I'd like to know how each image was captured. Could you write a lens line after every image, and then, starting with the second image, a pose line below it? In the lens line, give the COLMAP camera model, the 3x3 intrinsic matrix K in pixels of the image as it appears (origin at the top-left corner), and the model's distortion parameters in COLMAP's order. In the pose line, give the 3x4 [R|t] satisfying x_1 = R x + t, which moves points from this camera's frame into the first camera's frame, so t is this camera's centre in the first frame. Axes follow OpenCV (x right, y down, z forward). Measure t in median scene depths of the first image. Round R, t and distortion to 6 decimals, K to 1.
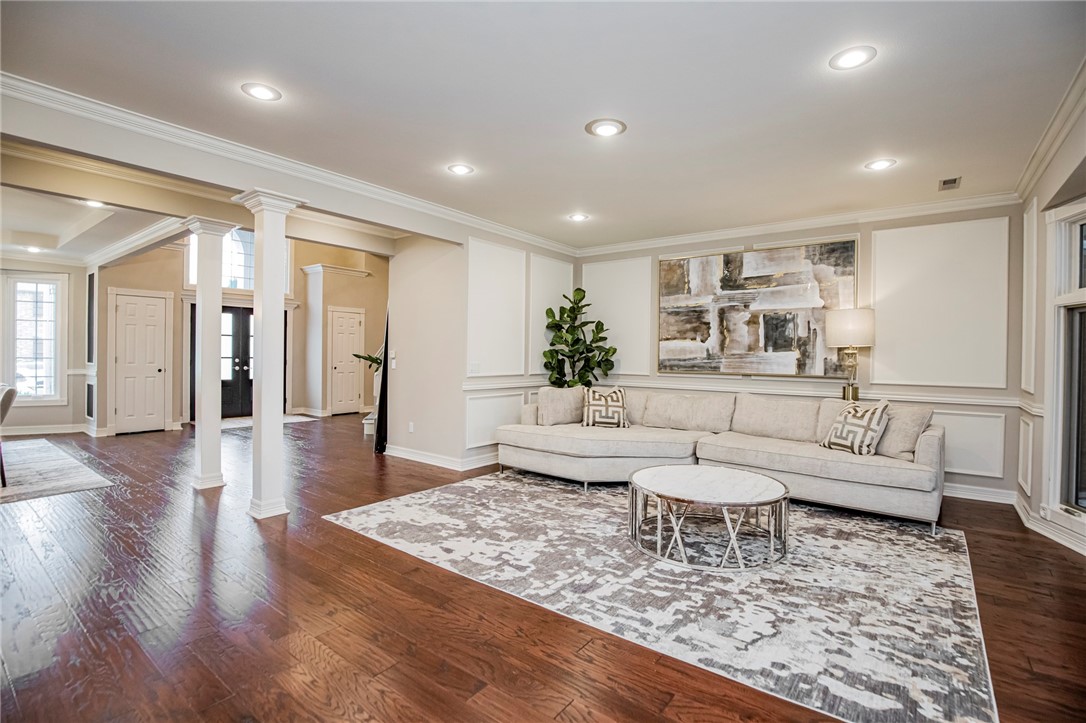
lens RADIAL K [[501.1, 0, 540.3], [0, 501.1, 358.0], [0, 0, 1]] dist [-0.018001, 0.000060]
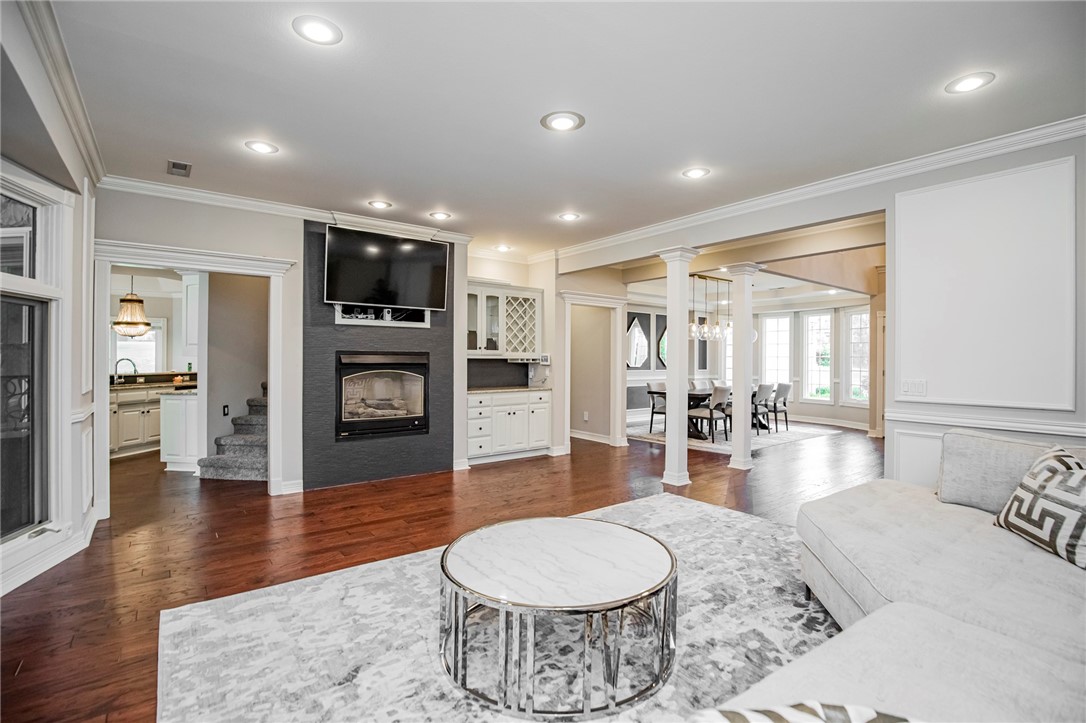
lens RADIAL K [[501.1, 0, 540.3], [0, 501.1, 358.0], [0, 0, 1]] dist [-0.018001, 0.000060]
pose [[-0.257487, -0.018401, -0.966107, 1.275232], [-0.015084, 0.999773, -0.015022, 0.008394], [0.966164, 0.010704, -0.257706, 1.503920]]
